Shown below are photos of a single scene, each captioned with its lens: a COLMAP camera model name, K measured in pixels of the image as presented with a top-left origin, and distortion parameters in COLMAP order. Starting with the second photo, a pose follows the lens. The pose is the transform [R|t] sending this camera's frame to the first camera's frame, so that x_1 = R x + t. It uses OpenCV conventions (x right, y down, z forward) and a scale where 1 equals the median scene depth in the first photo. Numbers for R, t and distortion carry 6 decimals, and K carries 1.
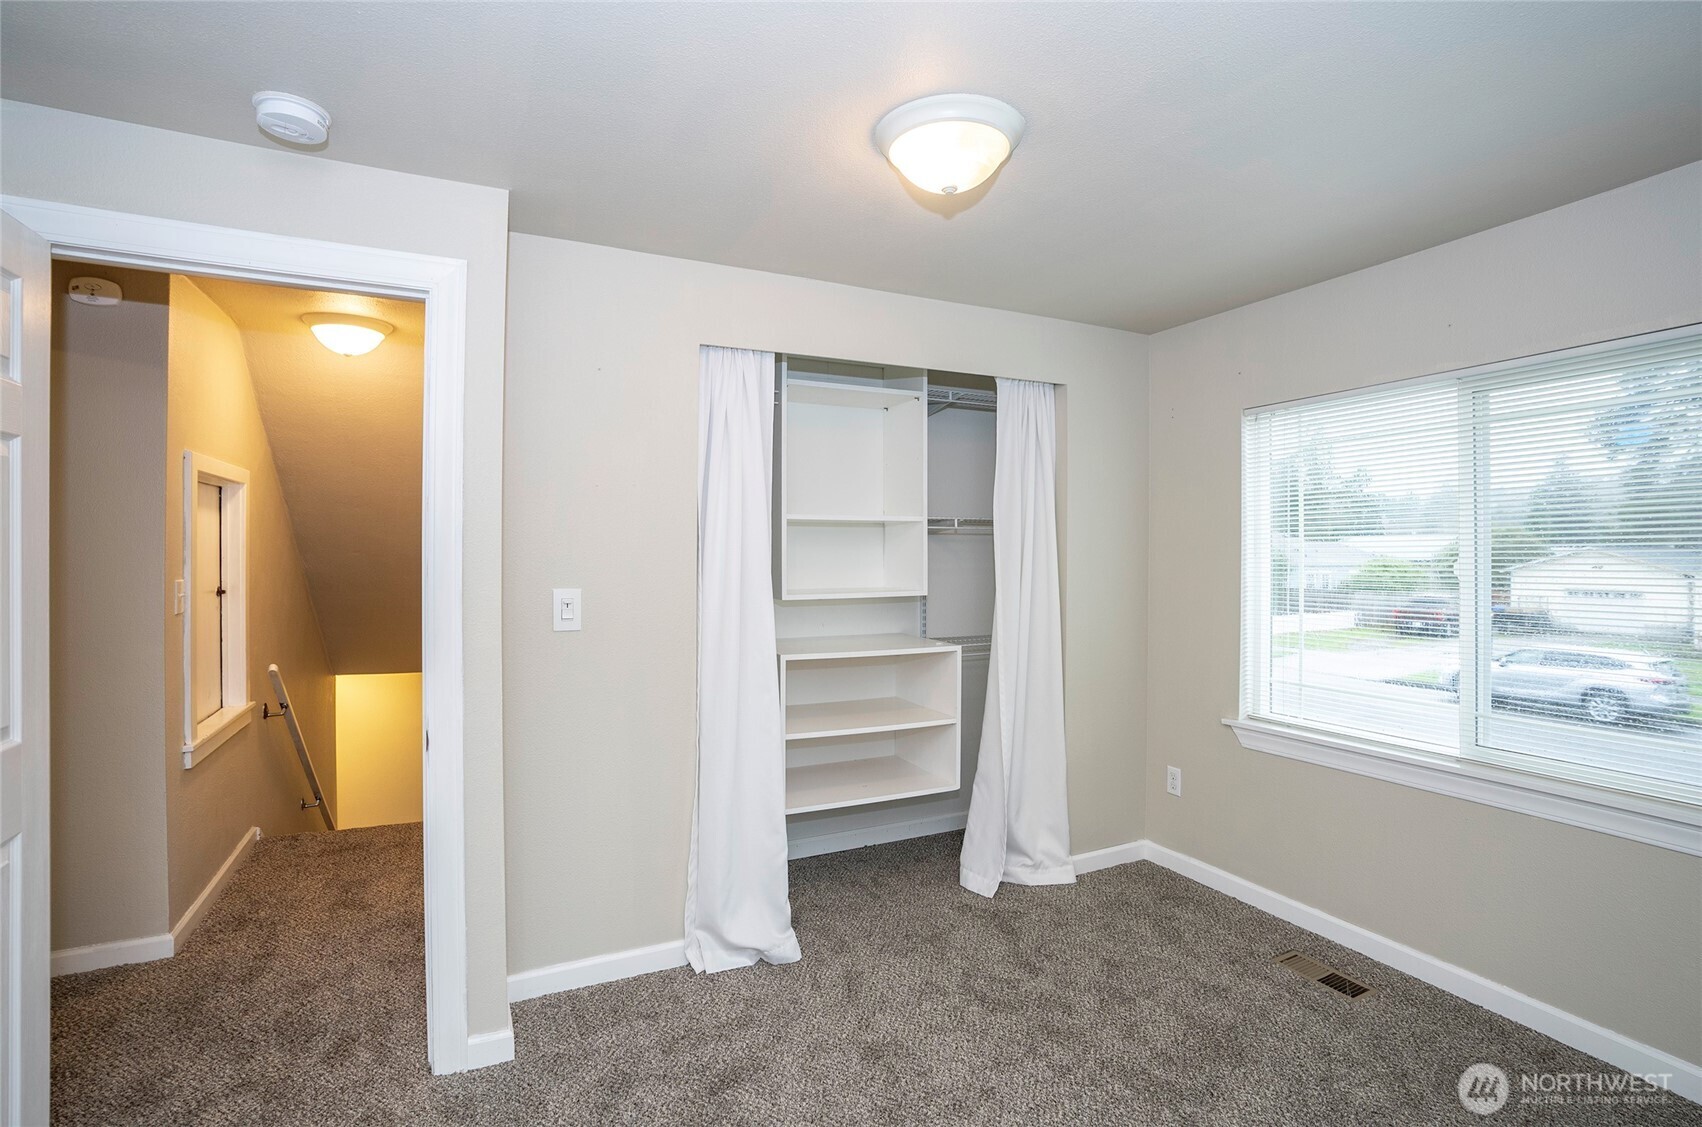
lens RADIAL K [[830.0, 0, 851.3], [0, 830.0, 557.7], [0, 0, 1]] dist [-0.073257, 0.036404]
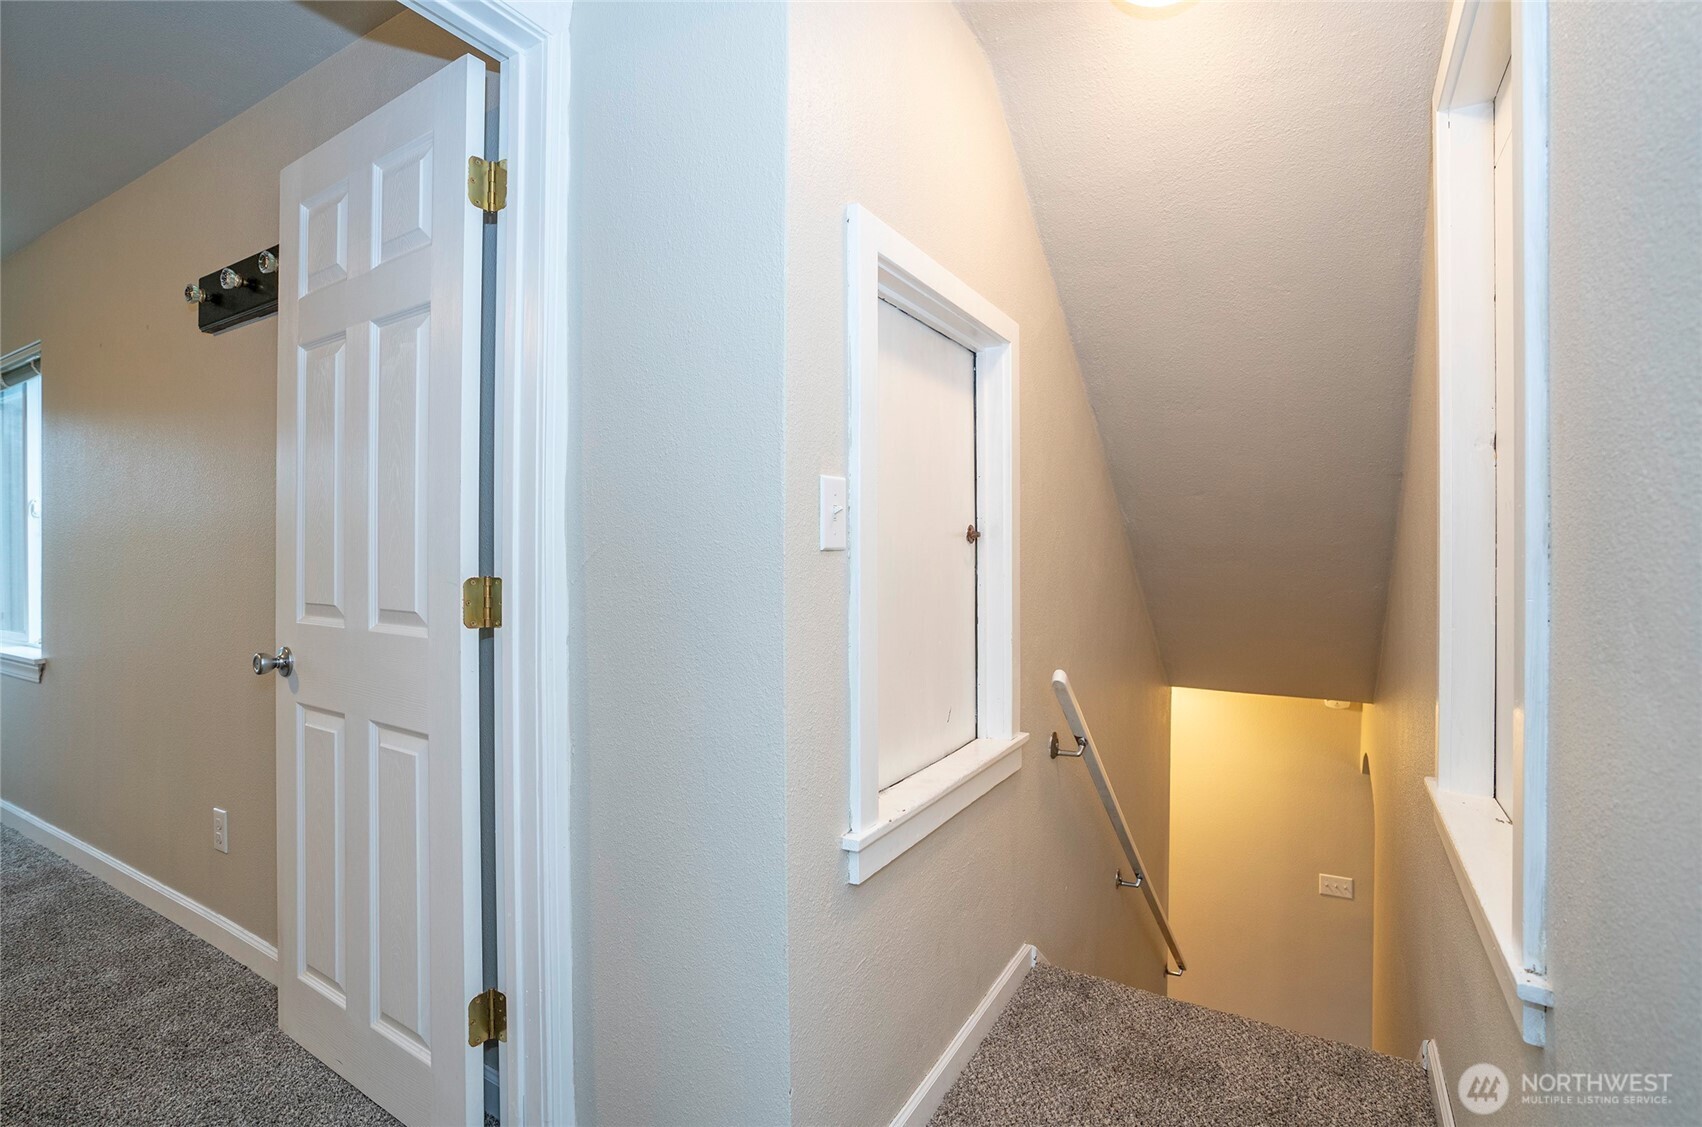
lens RADIAL K [[830.0, 0, 851.3], [0, 830.0, 557.7], [0, 0, 1]] dist [-0.073257, 0.036404]
pose [[0.581722, -0.001291, -0.813386, -0.340870], [-0.004872, 0.999975, -0.005071, 0.058576], [0.813373, 0.006913, 0.581702, 0.559301]]
